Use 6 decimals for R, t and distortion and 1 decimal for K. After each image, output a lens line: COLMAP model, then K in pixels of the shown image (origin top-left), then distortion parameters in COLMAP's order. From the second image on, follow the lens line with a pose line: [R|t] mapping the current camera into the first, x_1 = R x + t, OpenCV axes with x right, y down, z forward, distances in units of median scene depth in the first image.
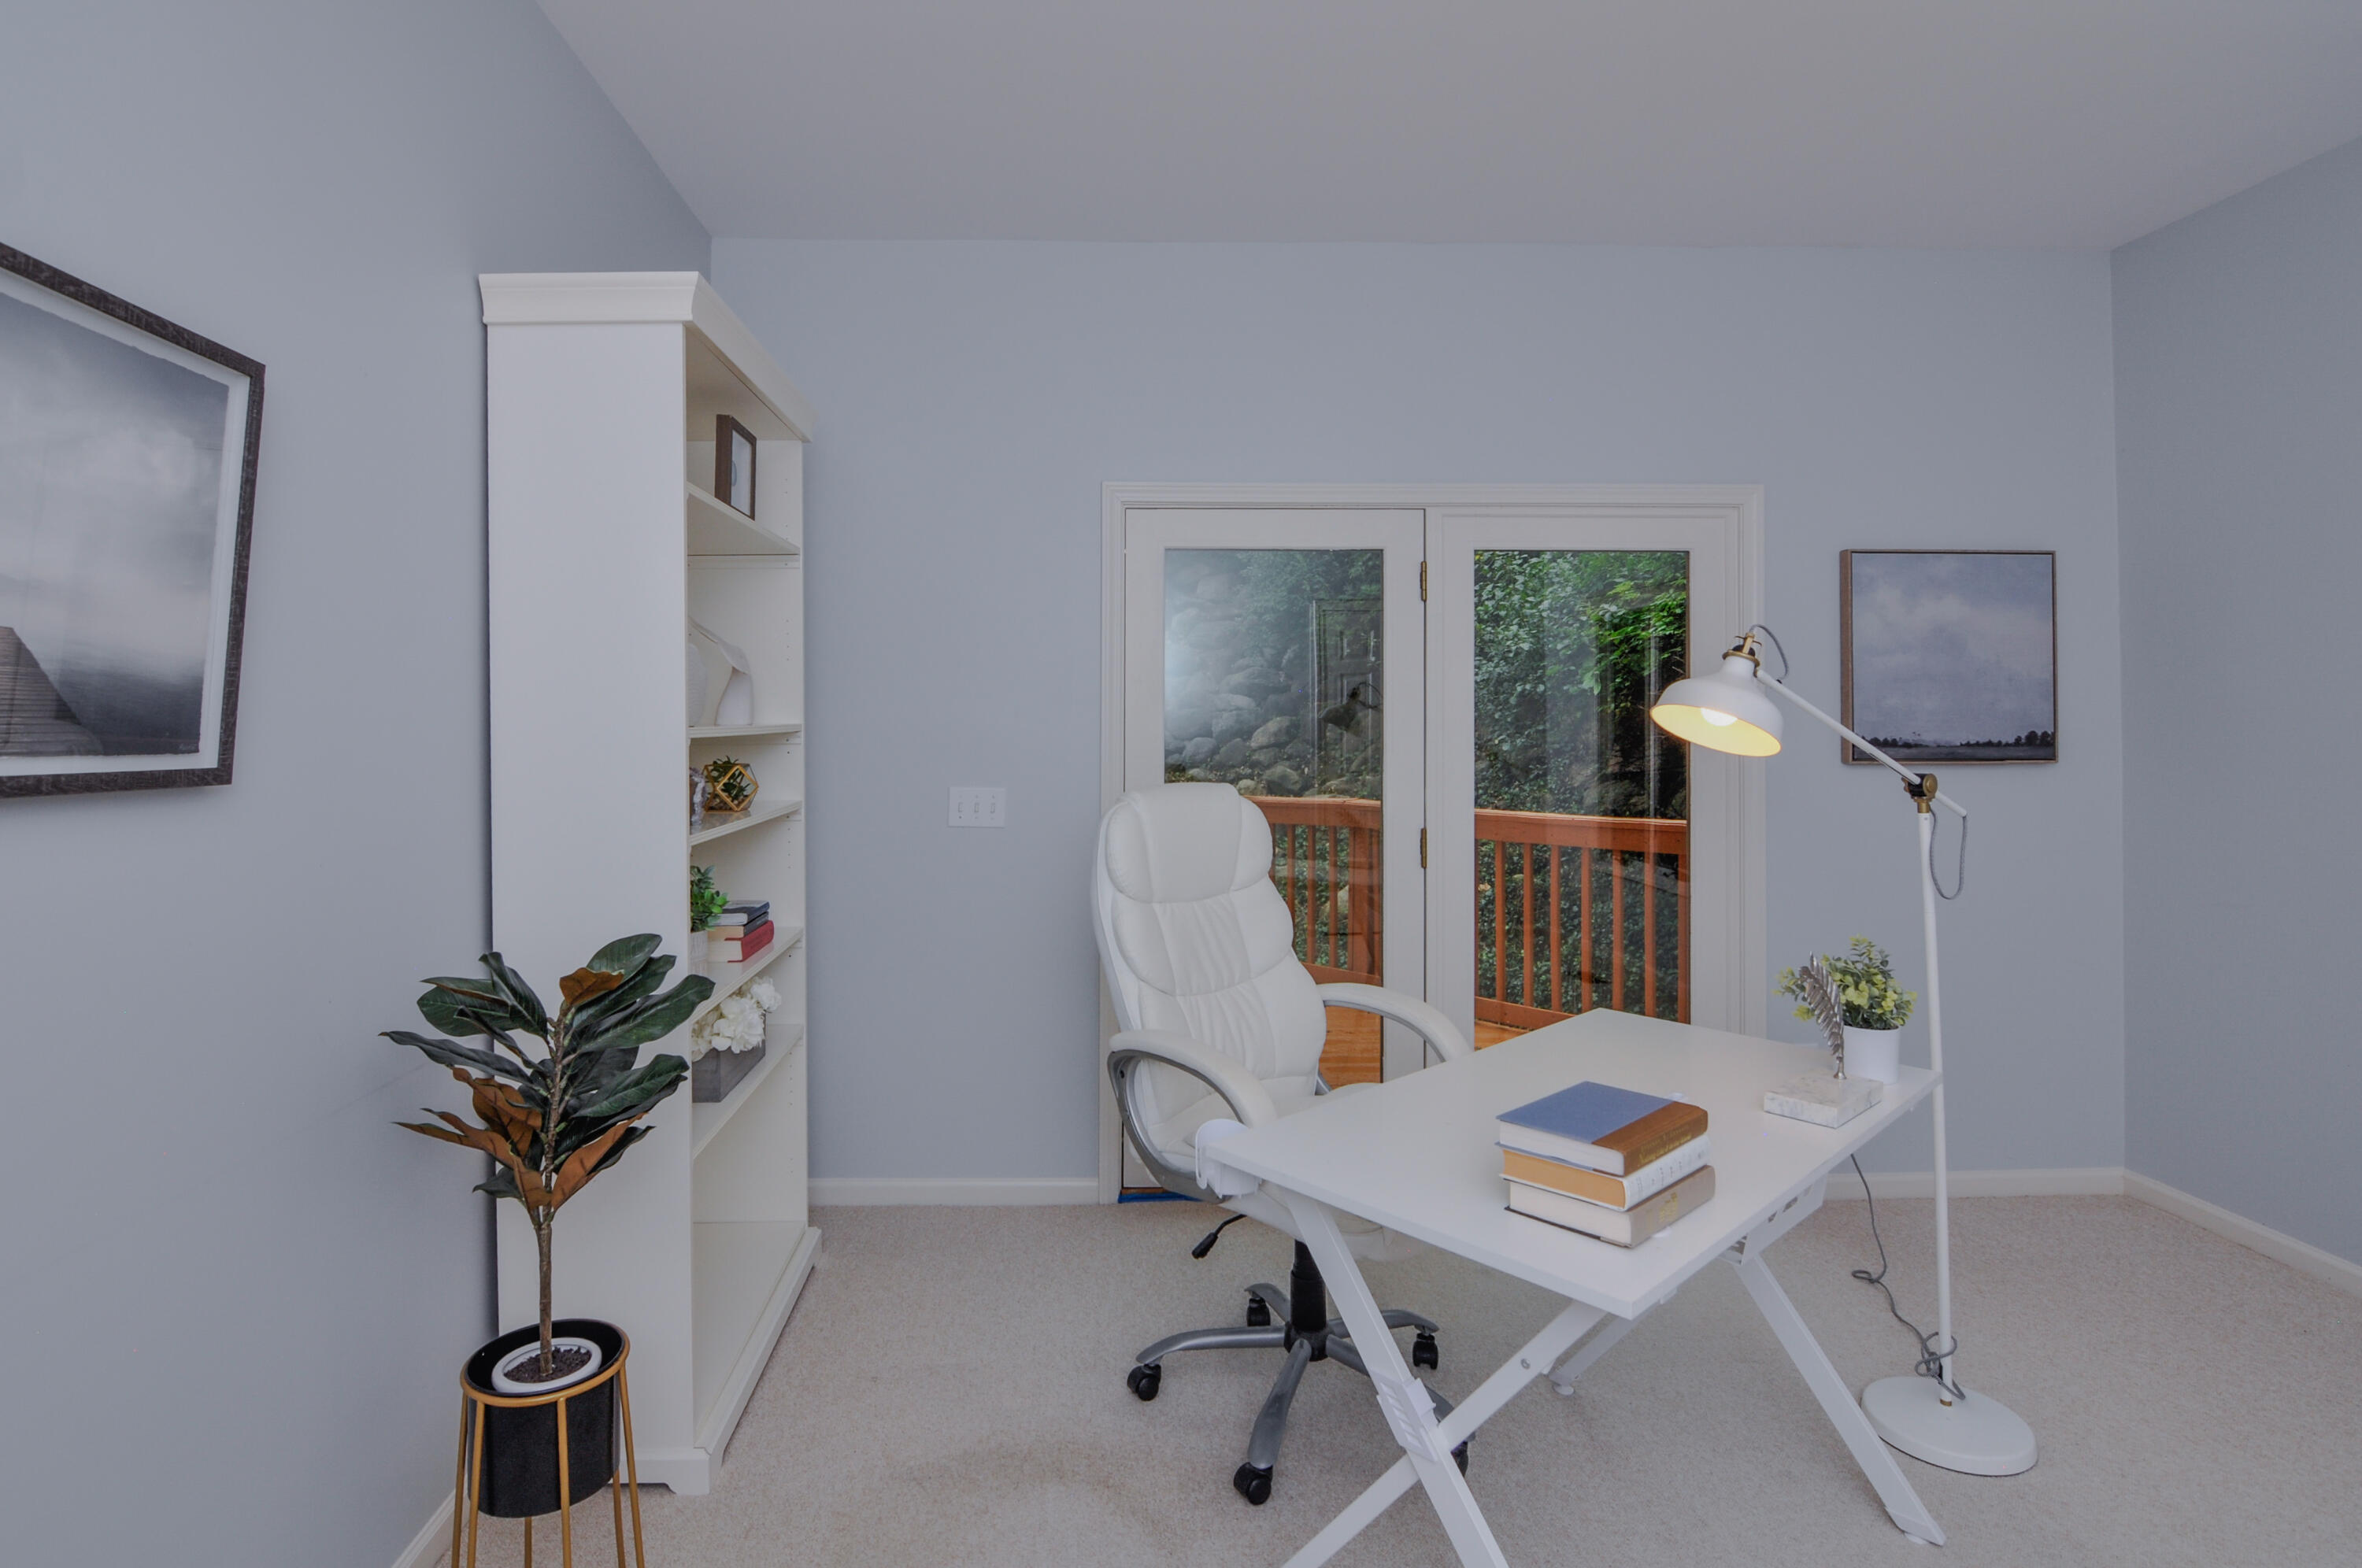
lens RADIAL K [[1179.4, 0, 1104.6], [0, 1179.4, 750.9], [0, 0, 1]] dist [-0.000669, -0.000069]
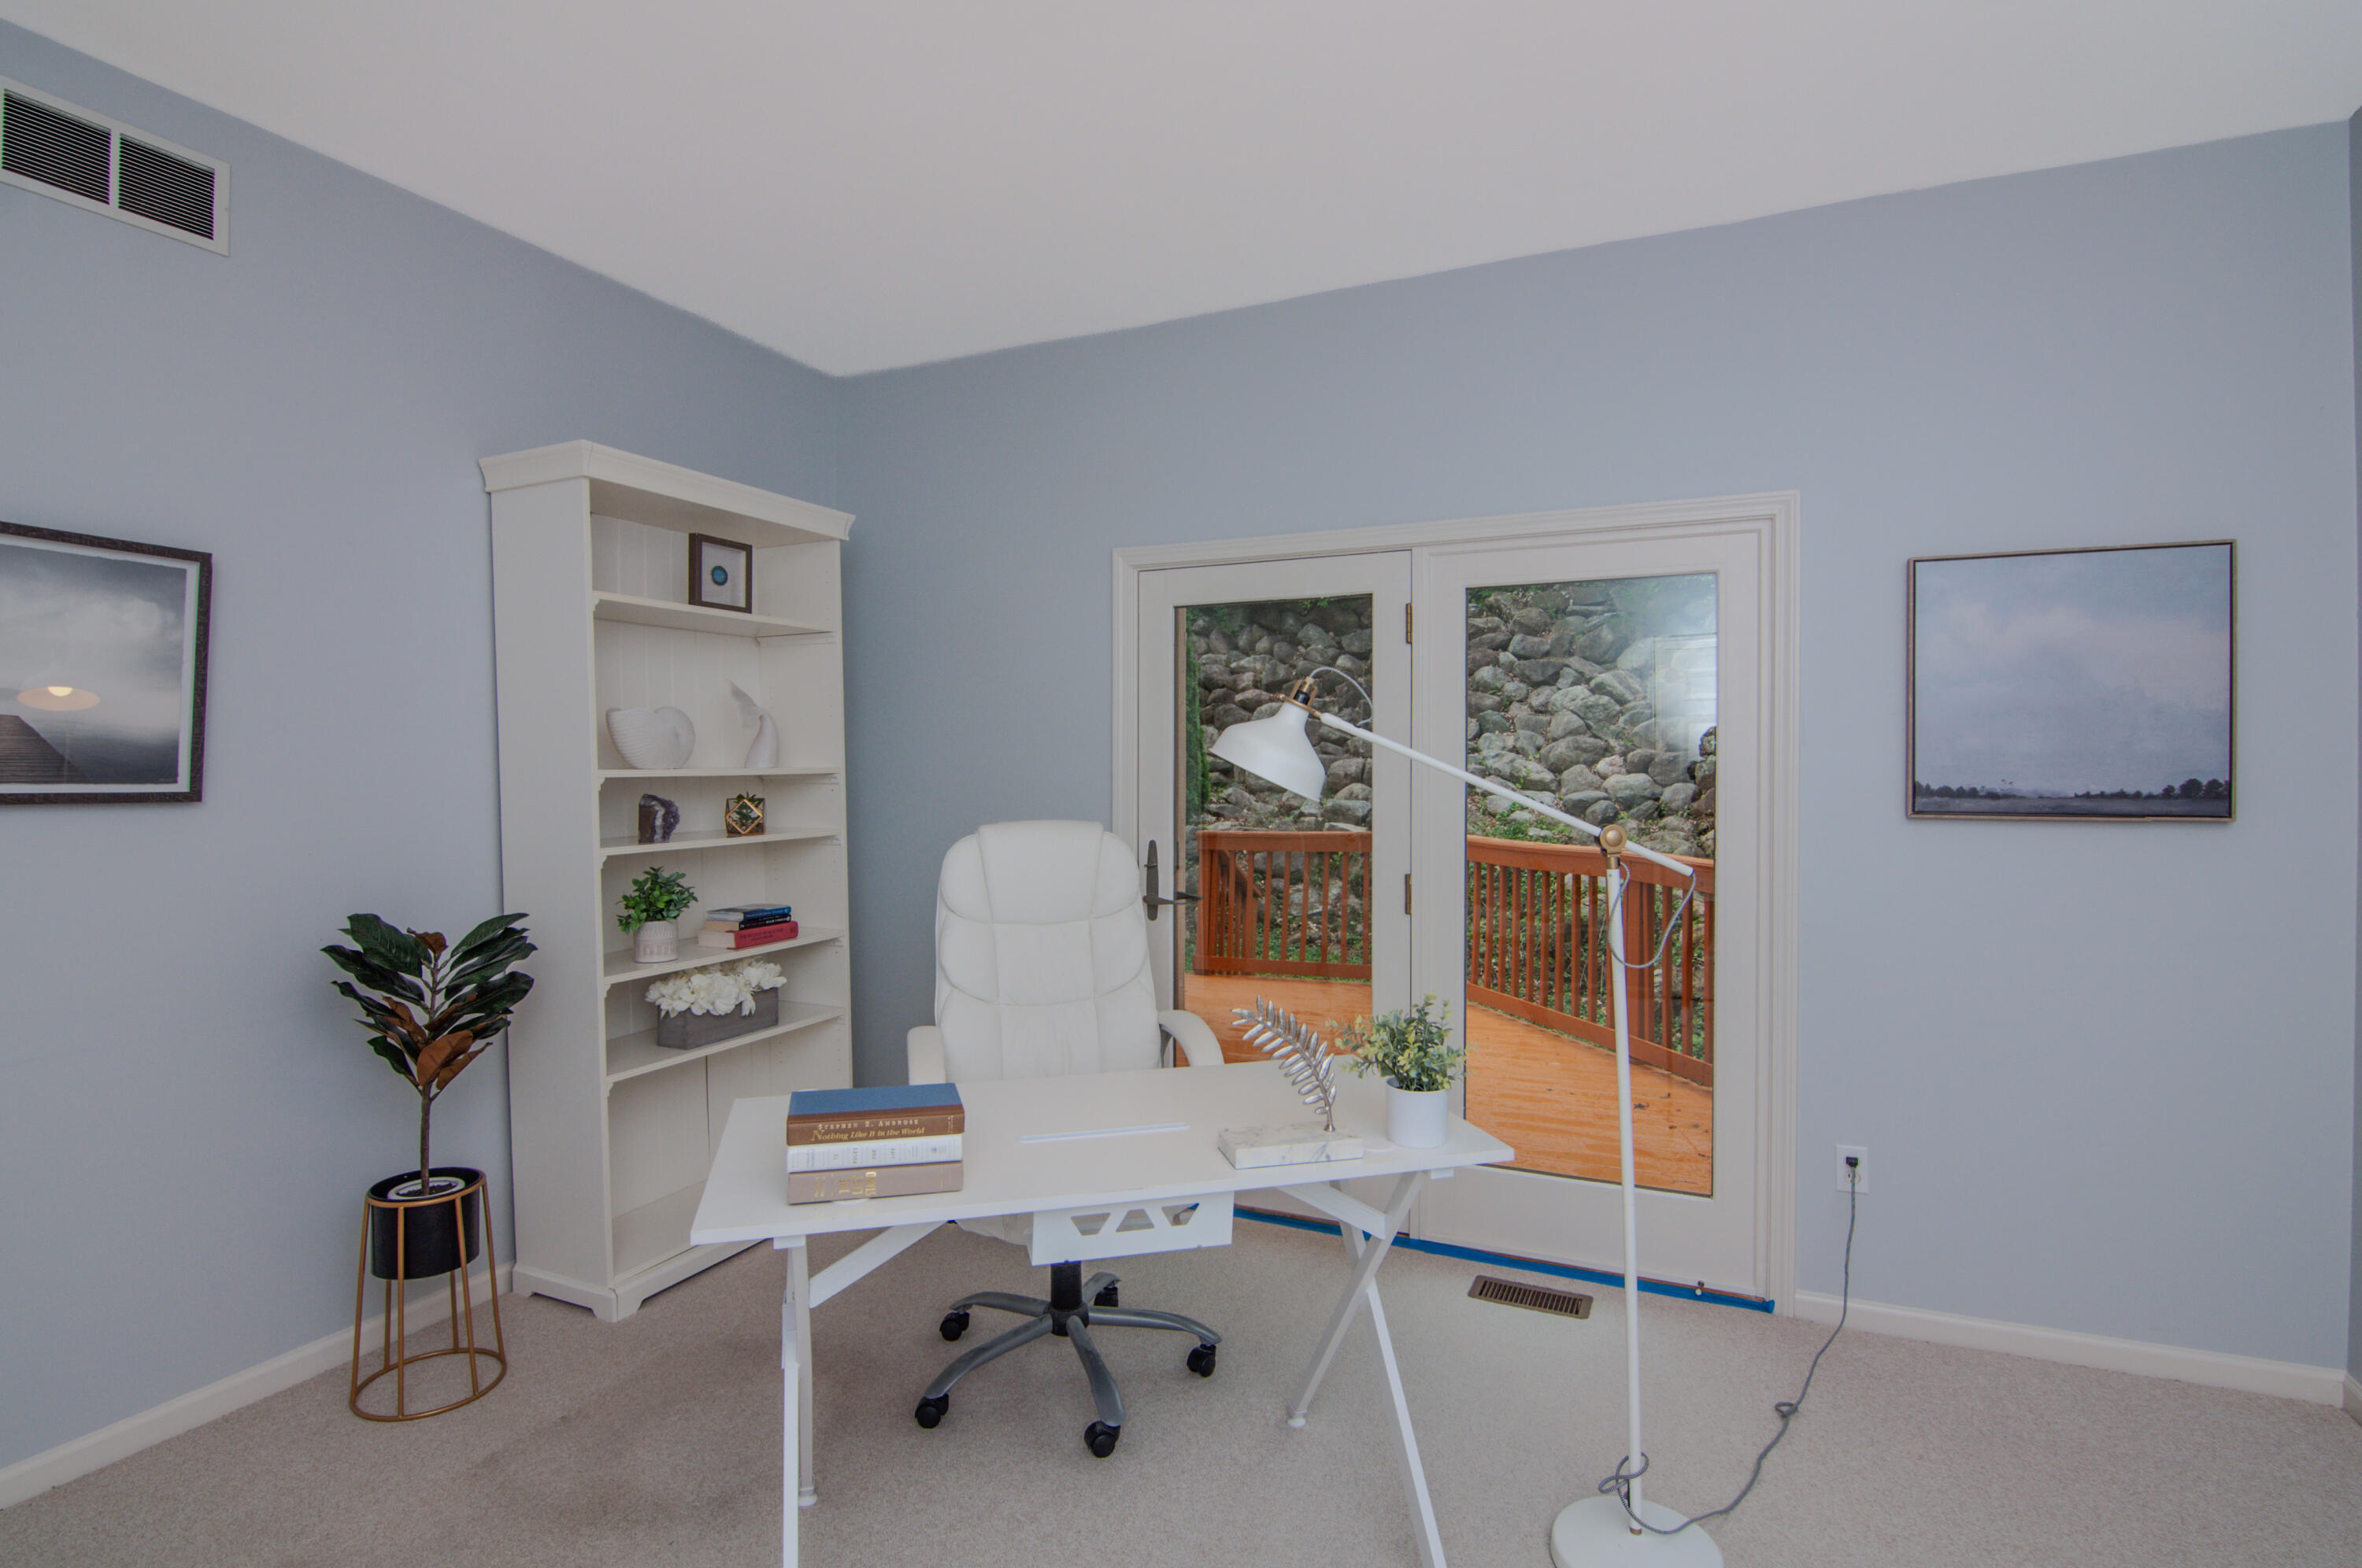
lens RADIAL K [[1159.1, 0, 1181.0], [0, 1159.1, 784.0], [0, 0, 1]] dist [-0.001726, -0.000612]
pose [[0.900891, 0.007337, -0.433983, 0.524930], [-0.011496, 0.999910, -0.006959, -0.000866], [0.433893, 0.011258, 0.900894, 0.047187]]
